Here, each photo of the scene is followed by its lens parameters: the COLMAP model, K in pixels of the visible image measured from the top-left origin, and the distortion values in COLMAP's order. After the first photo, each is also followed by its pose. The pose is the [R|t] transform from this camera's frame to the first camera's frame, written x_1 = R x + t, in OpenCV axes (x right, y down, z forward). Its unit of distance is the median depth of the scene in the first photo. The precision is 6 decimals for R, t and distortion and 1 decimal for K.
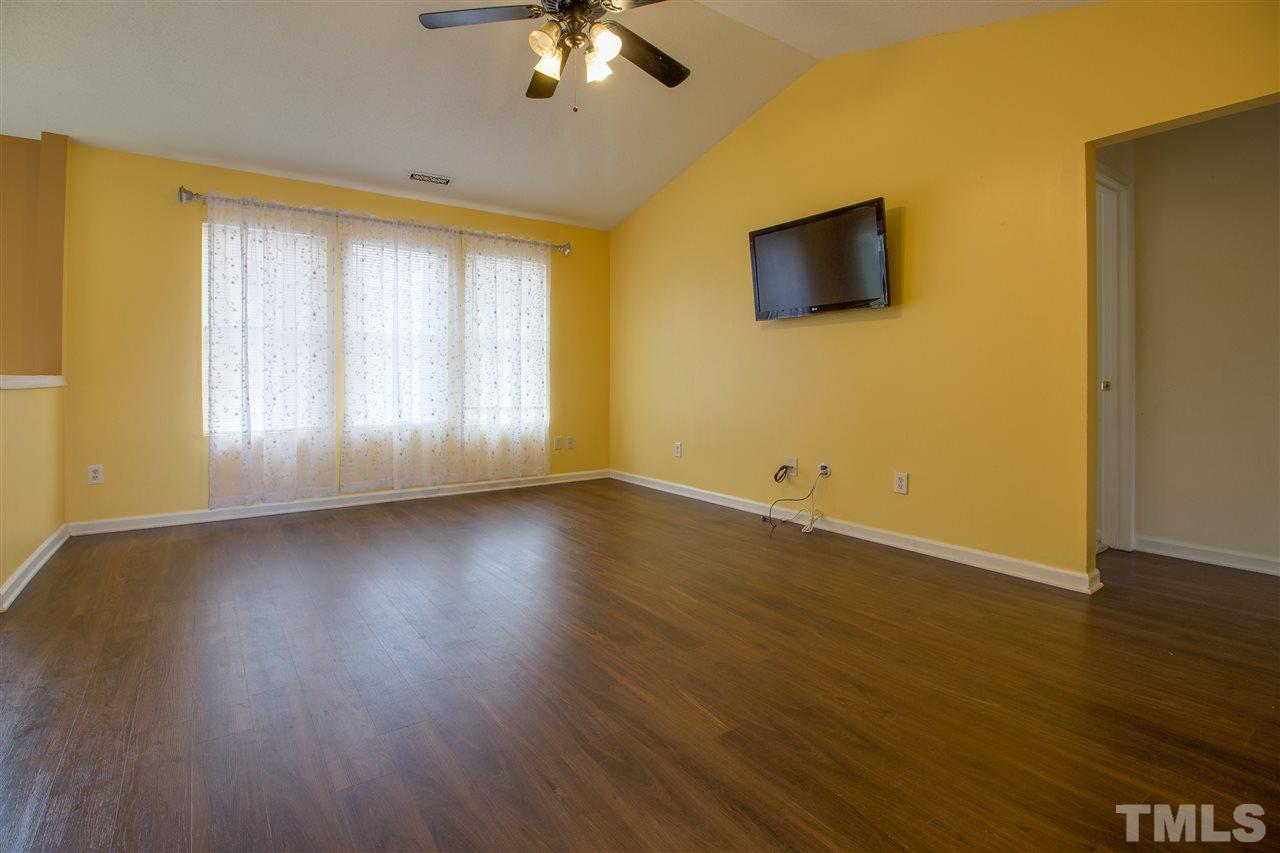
lens RADIAL K [[650.8, 0, 637.9], [0, 650.8, 381.9], [0, 0, 1]] dist [0.000453, -0.000545]
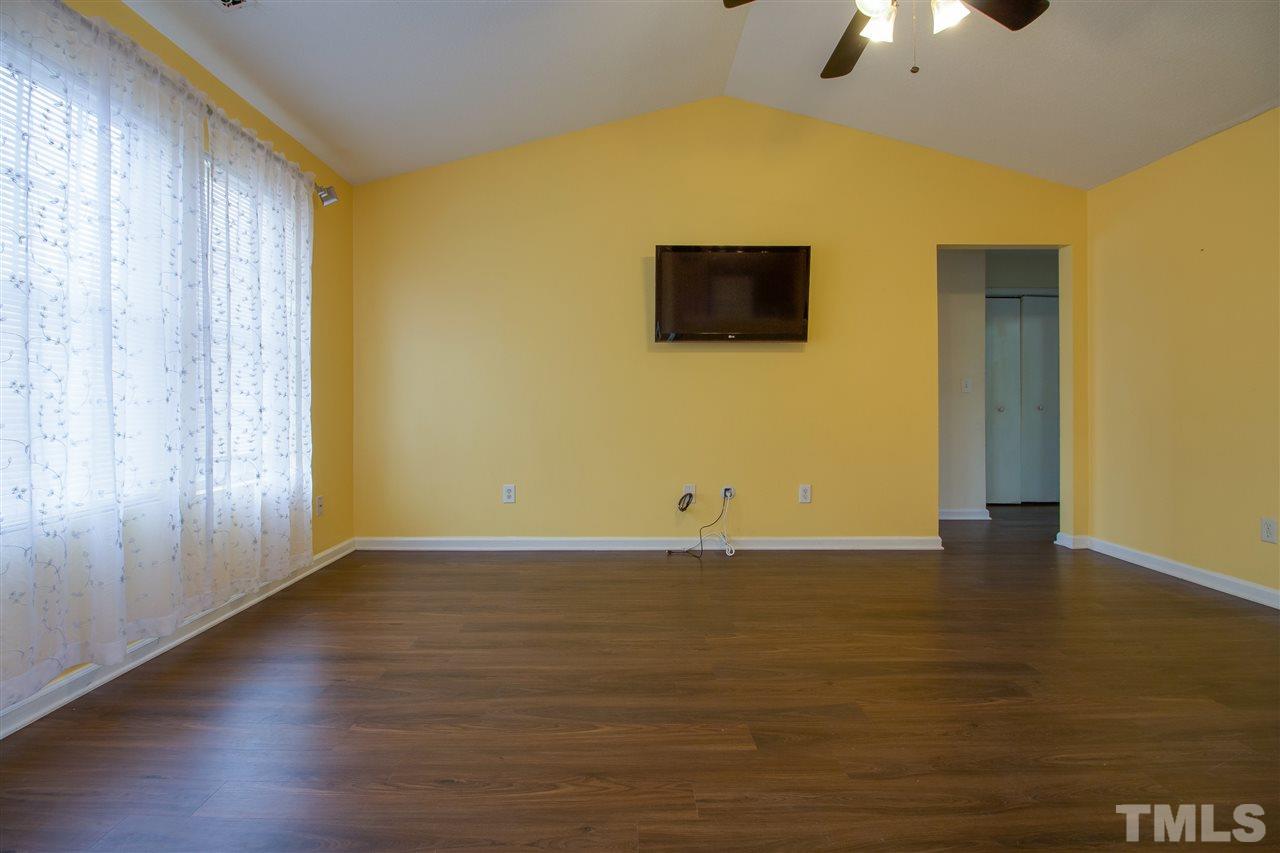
lens RADIAL K [[621.5, 0, 639.3], [0, 621.5, 399.9], [0, 0, 1]] dist [-0.018820, -0.001865]
pose [[0.531530, 0.007254, 0.847008, -0.600723], [0.001304, 0.999955, -0.009381, -0.002537], [-0.847038, 0.006091, 0.531497, 0.571674]]
